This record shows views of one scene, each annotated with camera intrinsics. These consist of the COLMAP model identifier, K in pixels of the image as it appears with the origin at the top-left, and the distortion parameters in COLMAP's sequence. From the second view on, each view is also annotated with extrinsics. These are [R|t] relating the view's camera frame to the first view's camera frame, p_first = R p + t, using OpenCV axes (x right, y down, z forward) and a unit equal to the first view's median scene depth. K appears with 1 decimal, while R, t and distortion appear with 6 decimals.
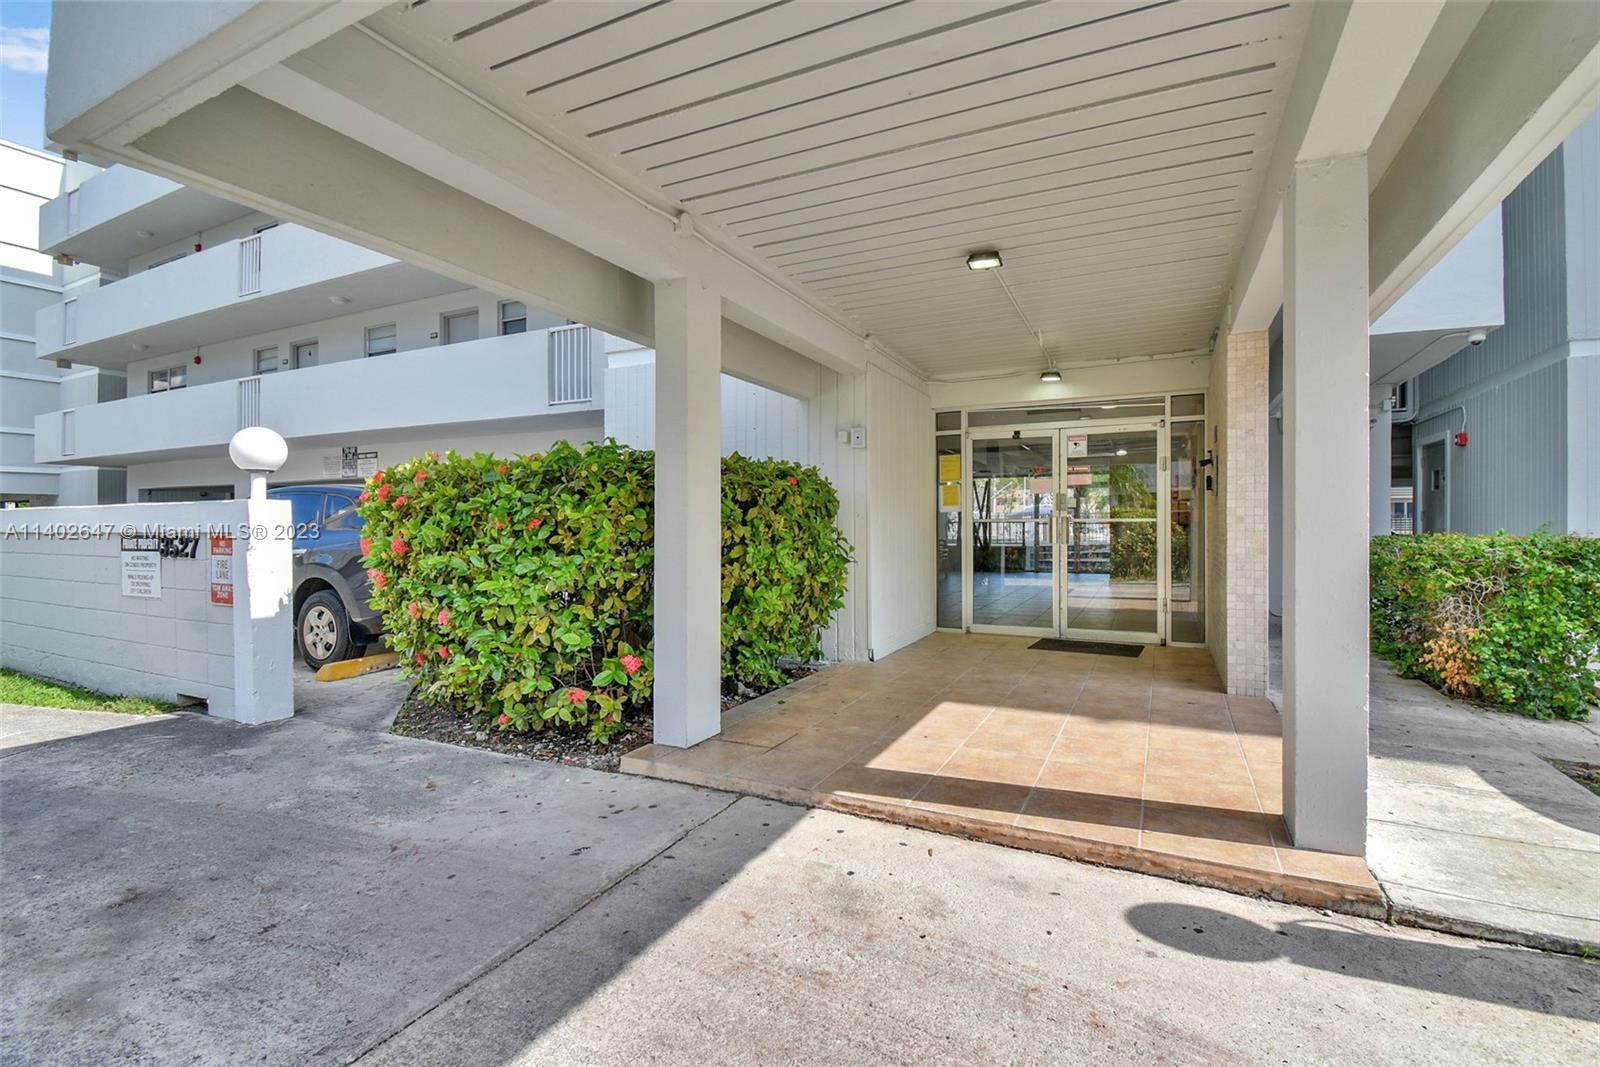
lens RADIAL K [[722.2, 0, 808.0], [0, 722.2, 543.9], [0, 0, 1]] dist [0.015026, -0.021137]
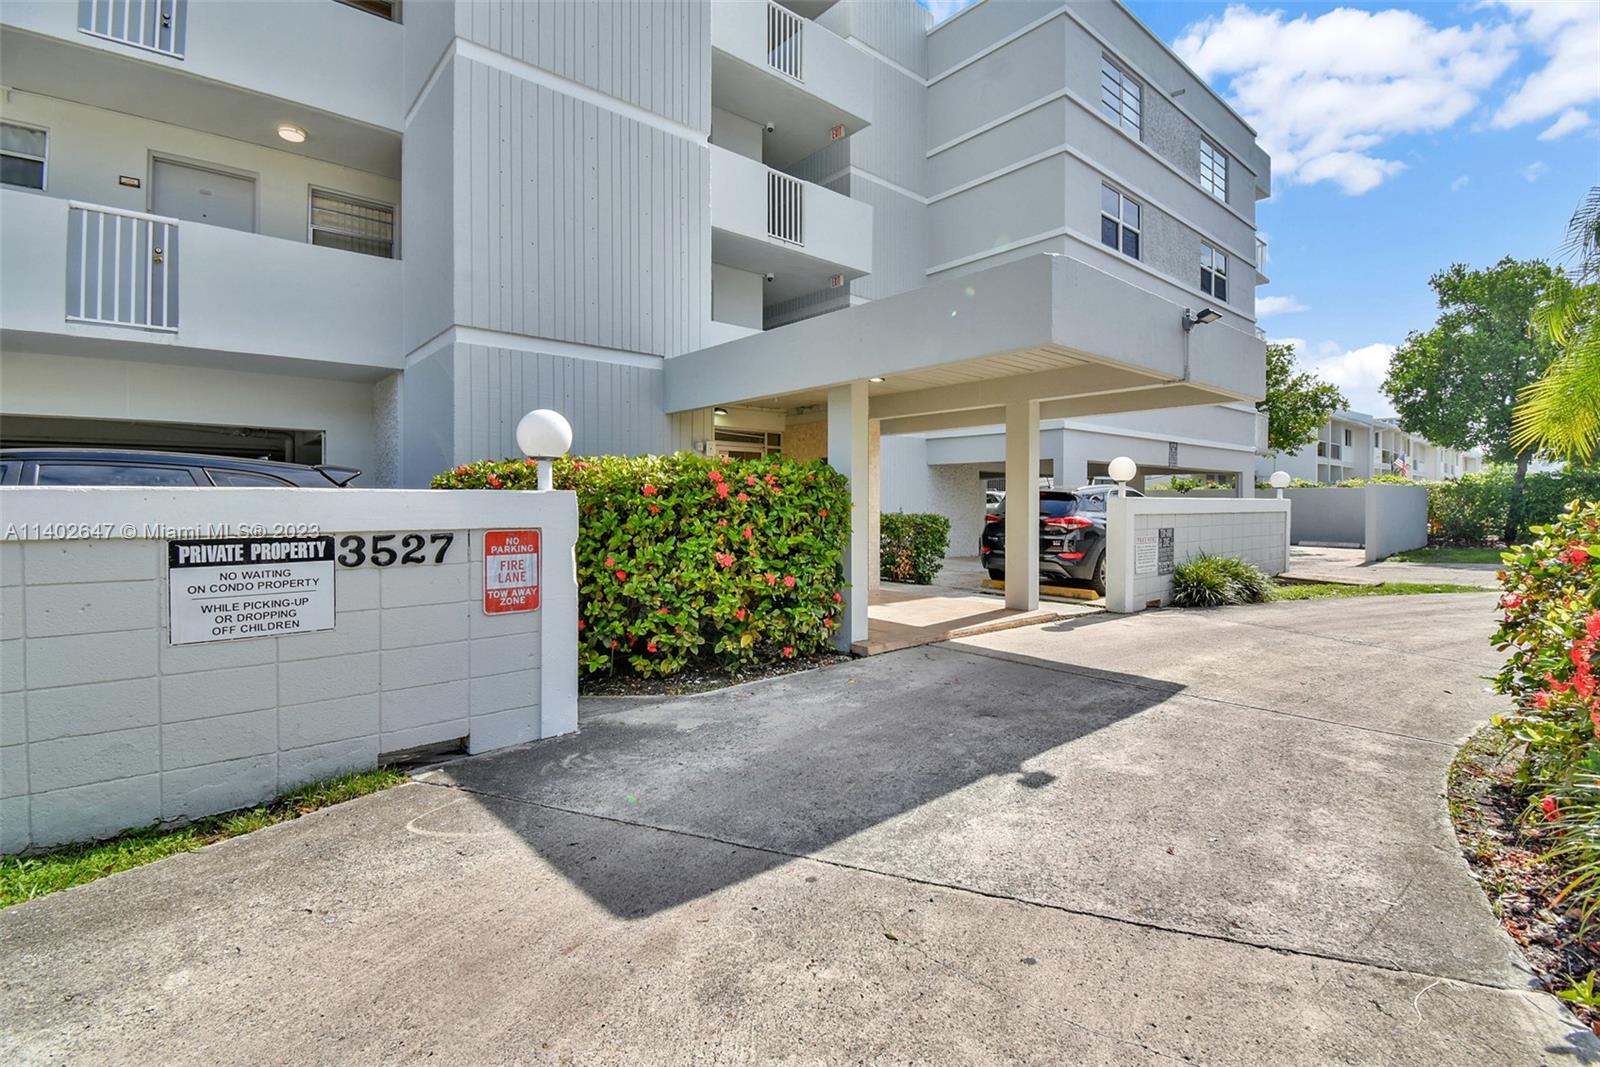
lens RADIAL K [[722.2, 0, 808.0], [0, 722.2, 543.9], [0, 0, 1]] dist [0.015026, -0.021137]
pose [[0.388382, -0.052150, 0.920022, -1.472993], [0.023650, 0.998633, 0.046622, -0.027434], [-0.921195, 0.003651, 0.389084, 0.355928]]
